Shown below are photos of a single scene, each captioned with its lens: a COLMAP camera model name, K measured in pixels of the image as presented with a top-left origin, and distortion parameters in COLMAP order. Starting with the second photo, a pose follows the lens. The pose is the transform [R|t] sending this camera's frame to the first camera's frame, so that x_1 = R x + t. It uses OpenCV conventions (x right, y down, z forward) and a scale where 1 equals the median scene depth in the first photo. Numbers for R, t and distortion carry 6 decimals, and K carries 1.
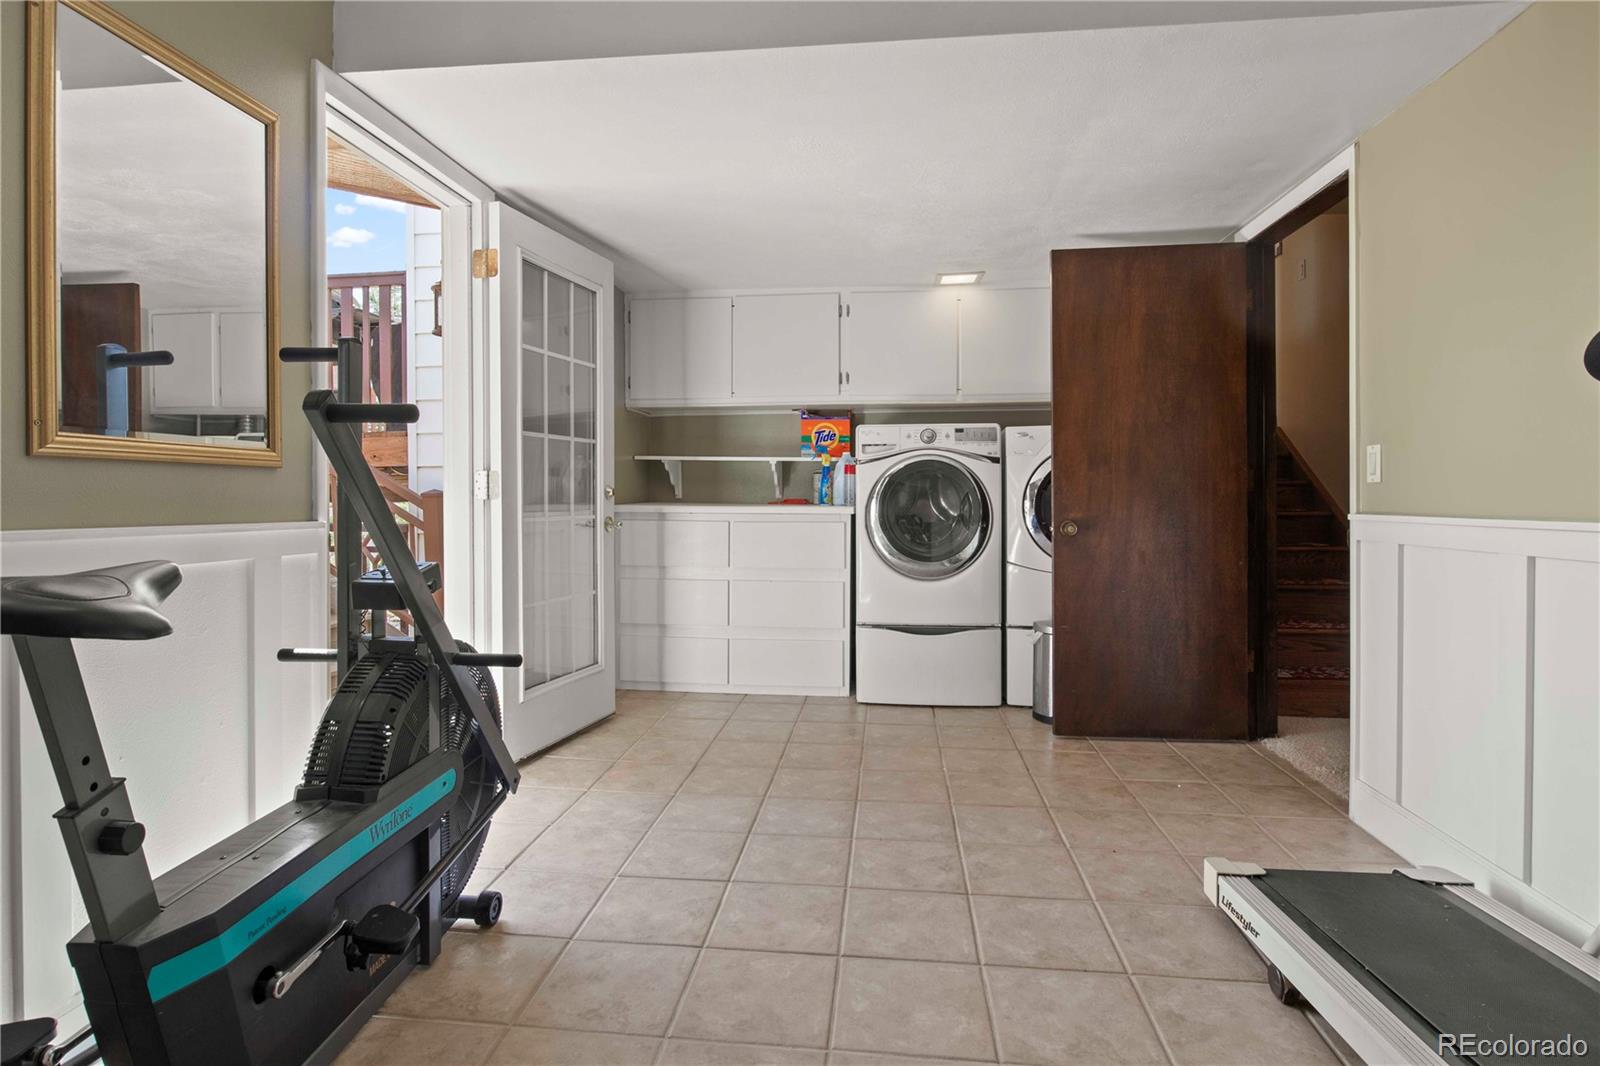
lens RADIAL K [[820.5, 0, 797.3], [0, 820.5, 516.8], [0, 0, 1]] dist [-0.001817, -0.001337]
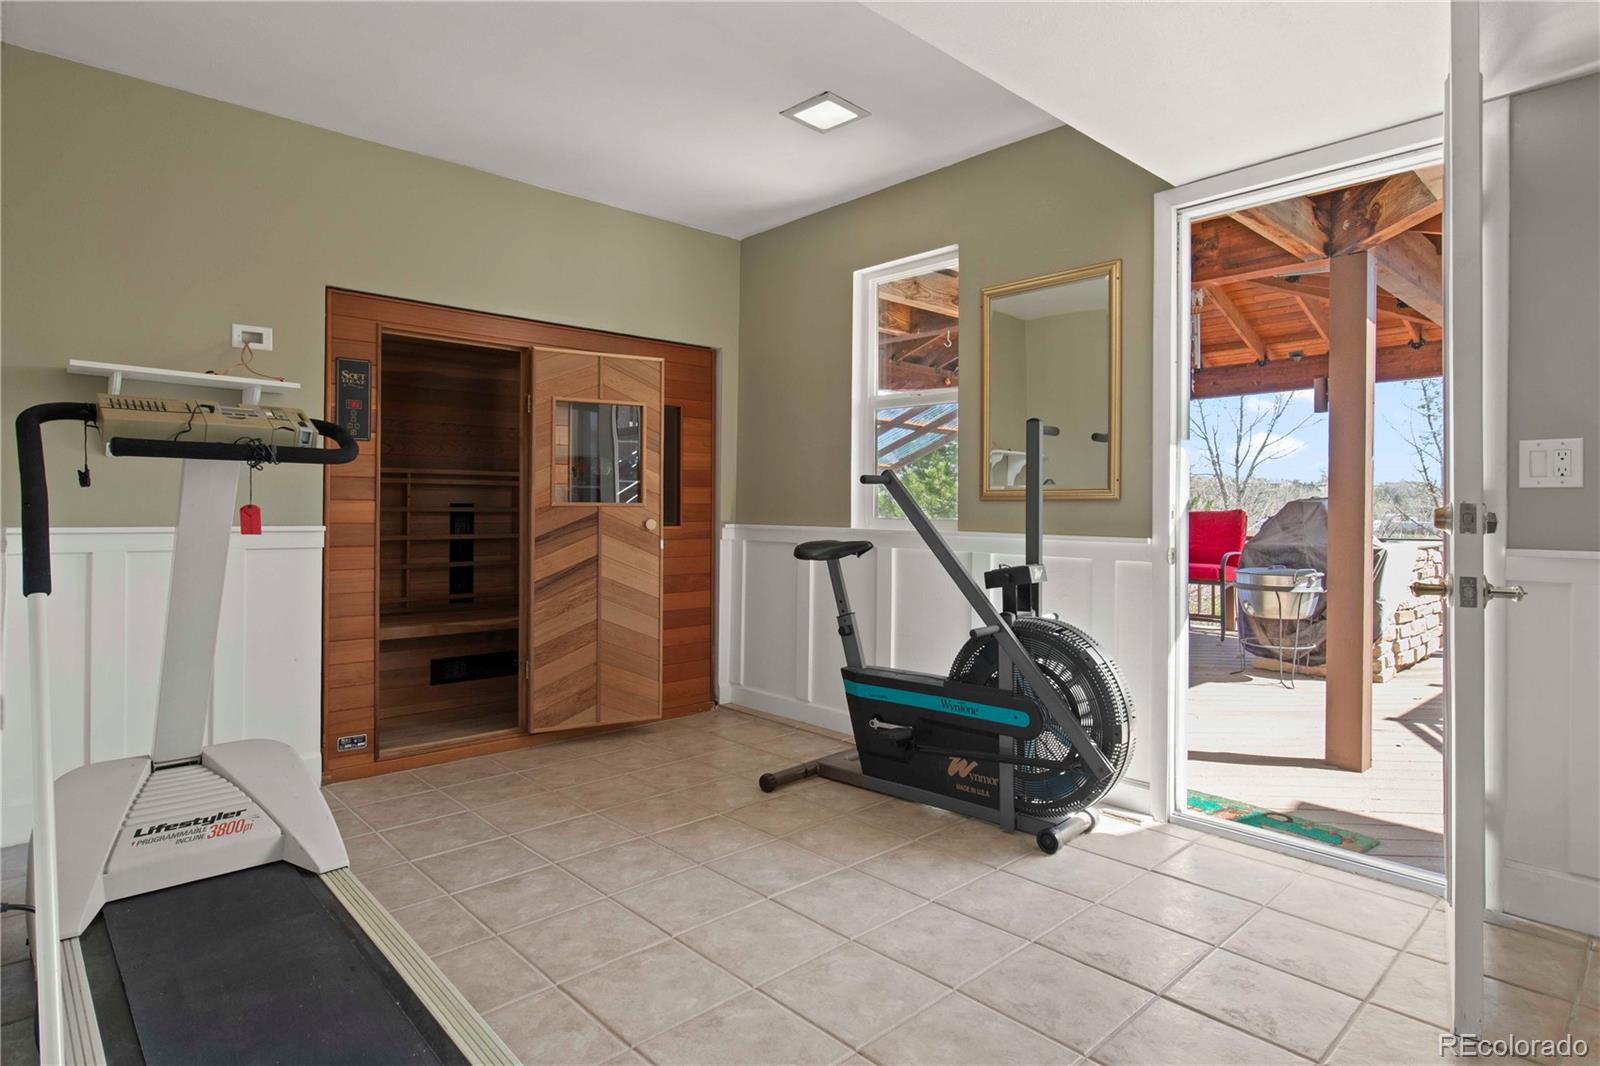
lens RADIAL K [[820.5, 0, 797.3], [0, 820.5, 516.8], [0, 0, 1]] dist [-0.001817, -0.001337]
pose [[-0.638546, 0.001880, -0.769581, 1.032009], [-0.023102, 0.999500, 0.021611, -0.058256], [0.769237, 0.031578, -0.638183, 1.783436]]
